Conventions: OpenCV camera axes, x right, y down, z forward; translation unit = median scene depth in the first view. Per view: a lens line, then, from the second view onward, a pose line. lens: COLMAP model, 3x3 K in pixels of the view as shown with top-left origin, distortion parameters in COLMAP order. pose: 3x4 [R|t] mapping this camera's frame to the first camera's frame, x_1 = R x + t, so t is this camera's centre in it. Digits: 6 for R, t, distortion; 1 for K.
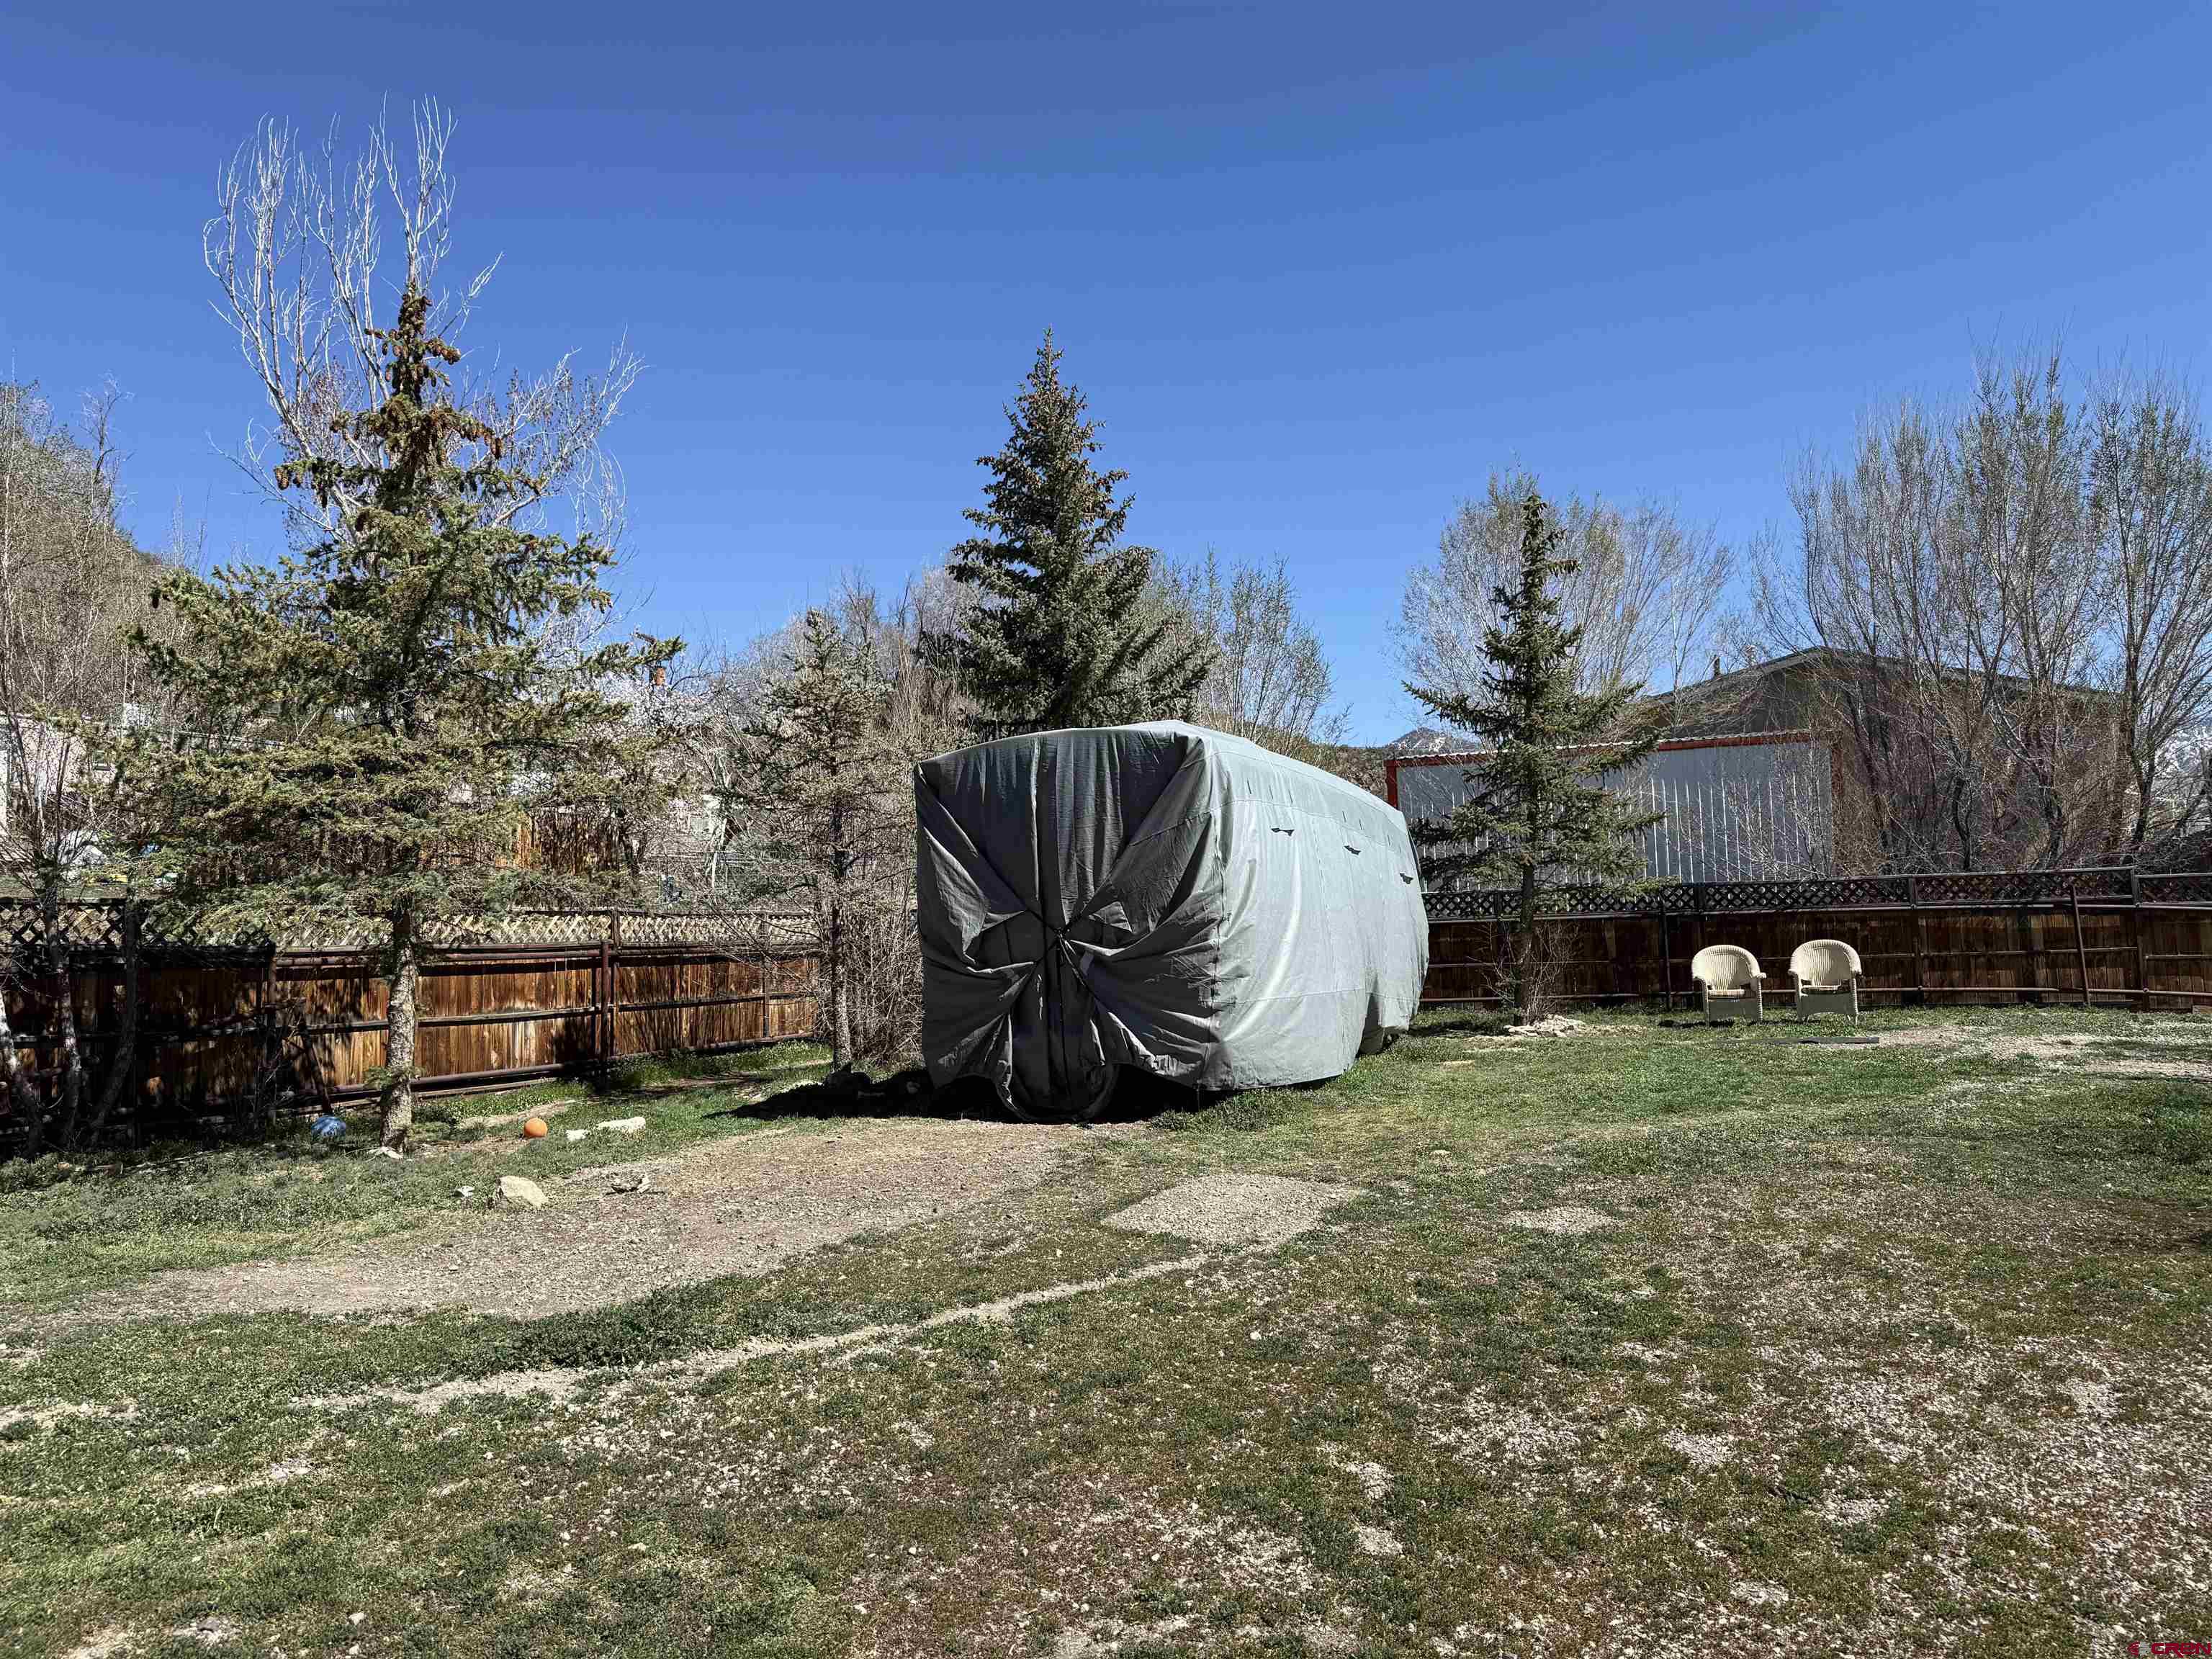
lens RADIAL K [[1572.4, 0, 1106.0], [0, 1572.4, 817.7], [0, 0, 1]] dist [0.064563, -0.081345]
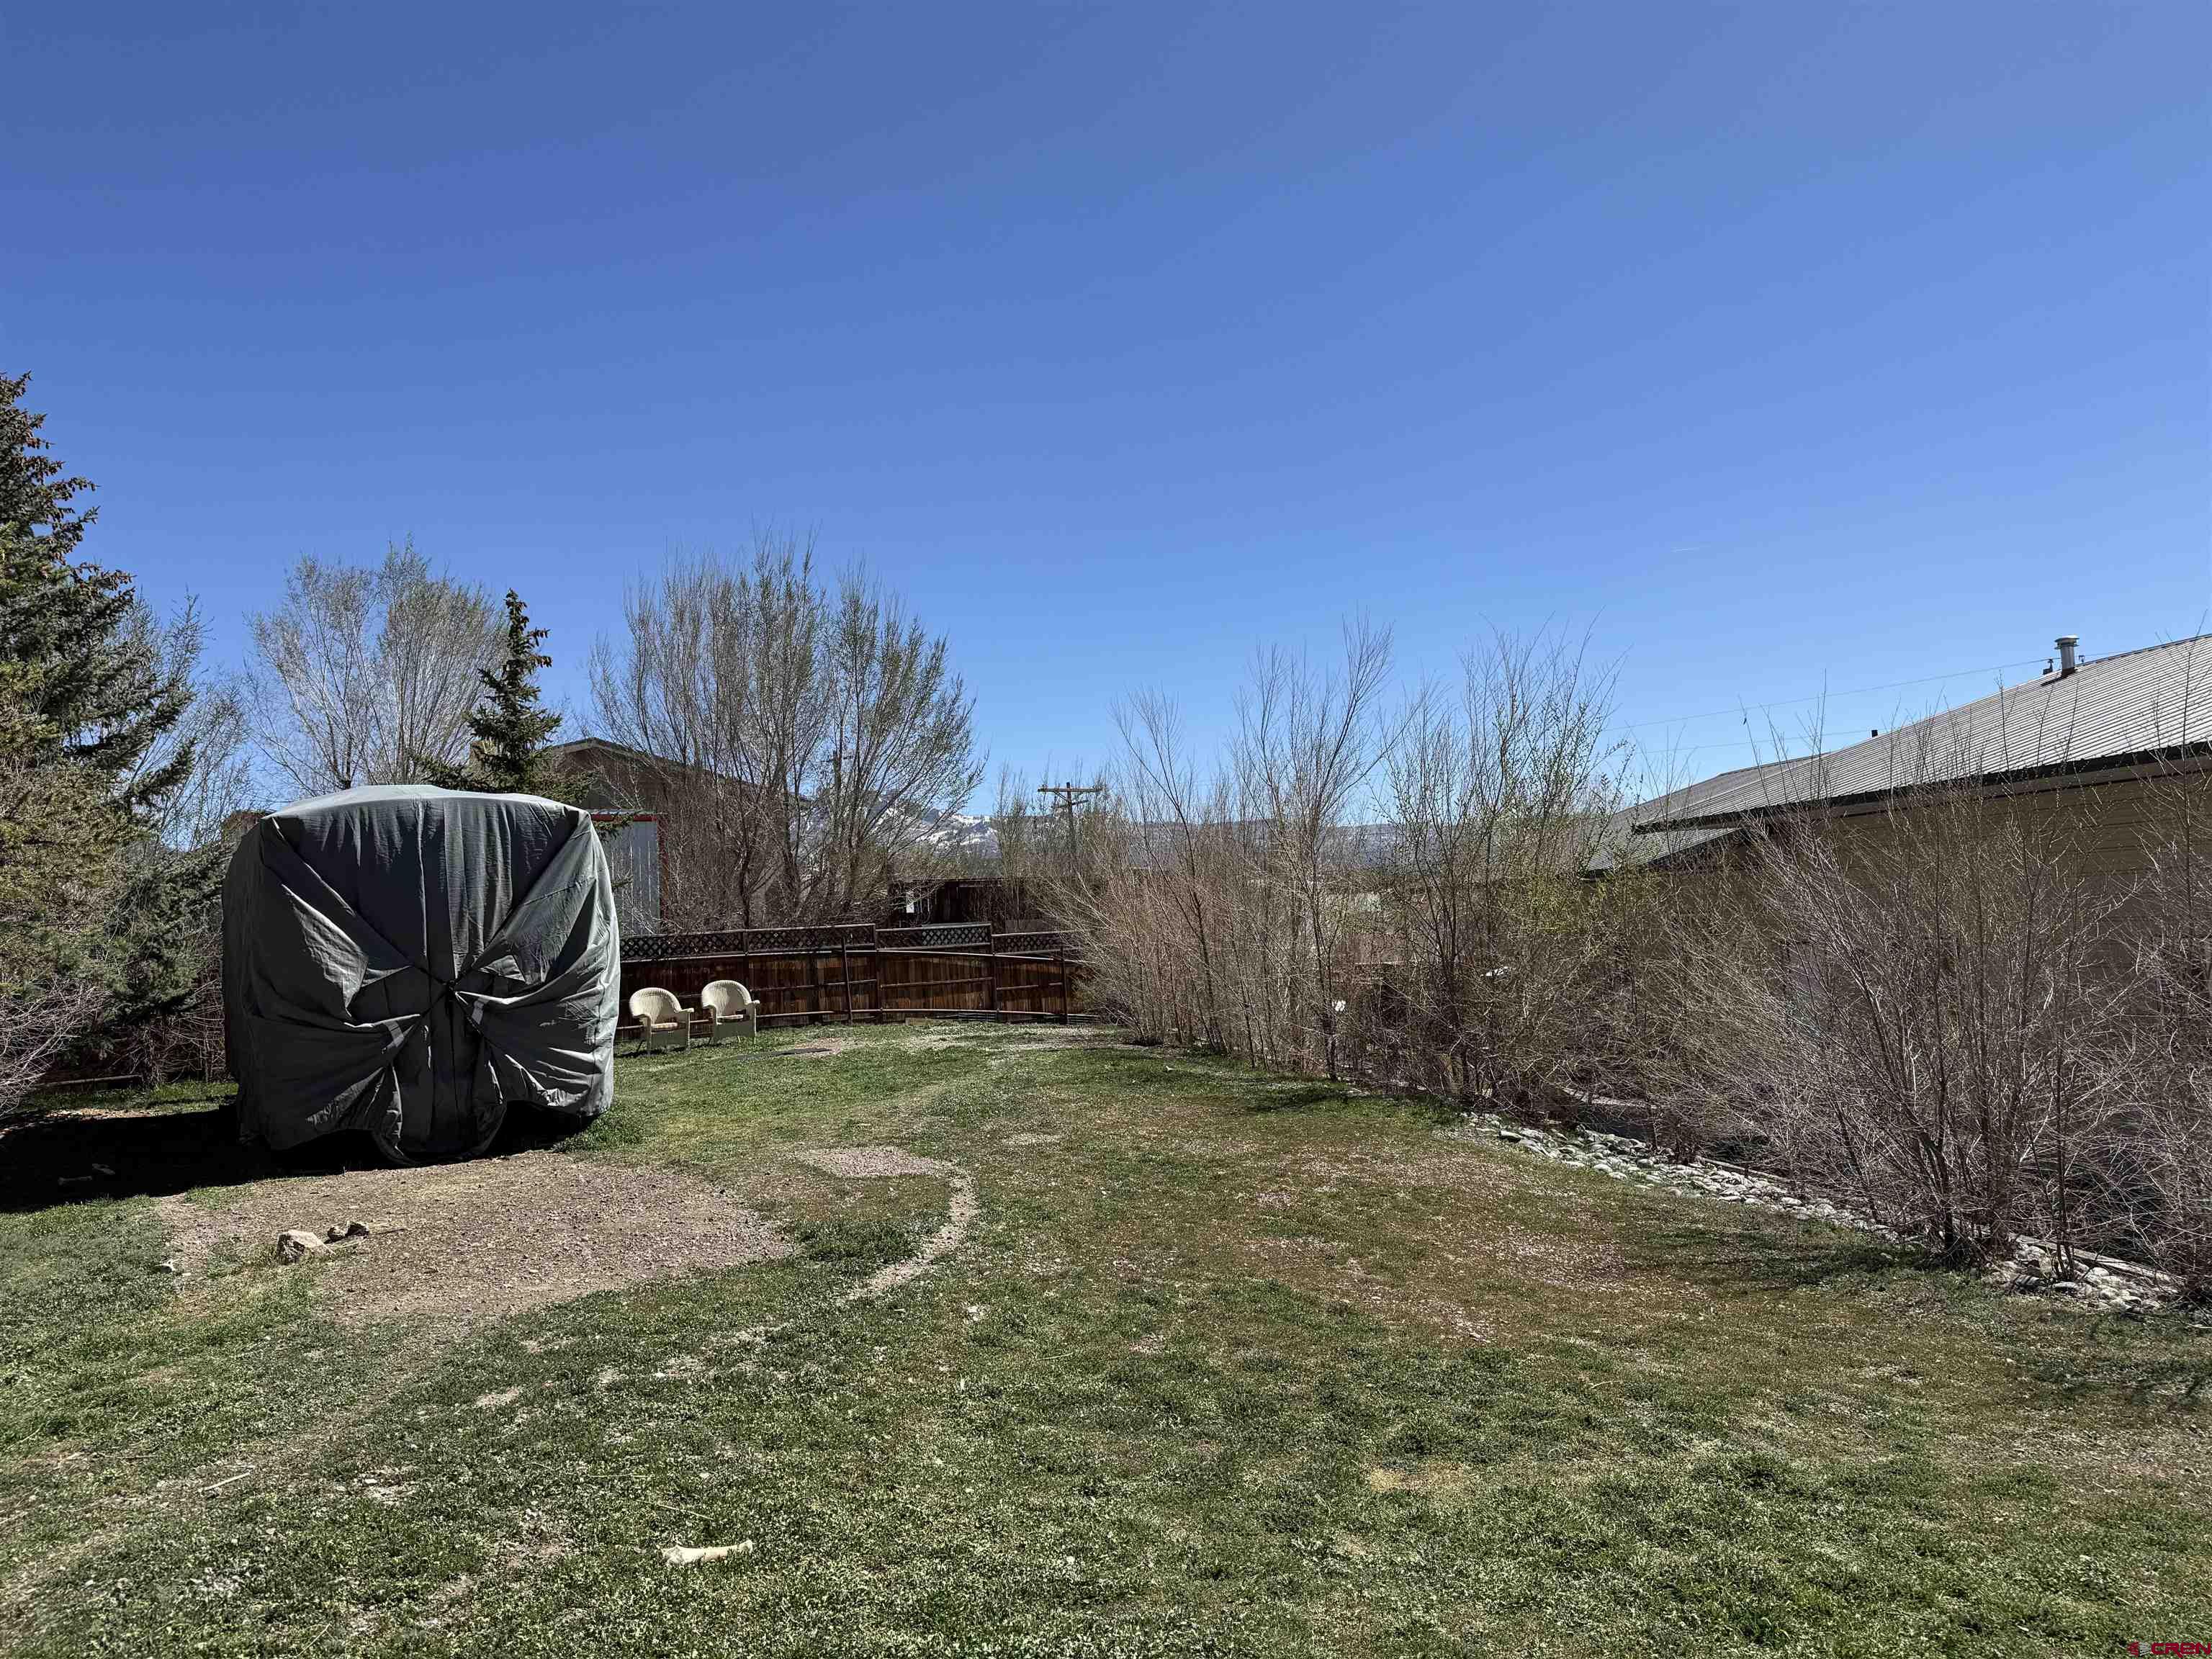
lens RADIAL K [[1572.4, 0, 1106.0], [0, 1572.4, 817.7], [0, 0, 1]] dist [0.064563, -0.081345]
pose [[0.569570, 0.057457, 0.819932, -0.656573], [-0.027886, 0.998330, -0.050587, 0.001158], [-0.821470, 0.005948, 0.570221, 0.012453]]
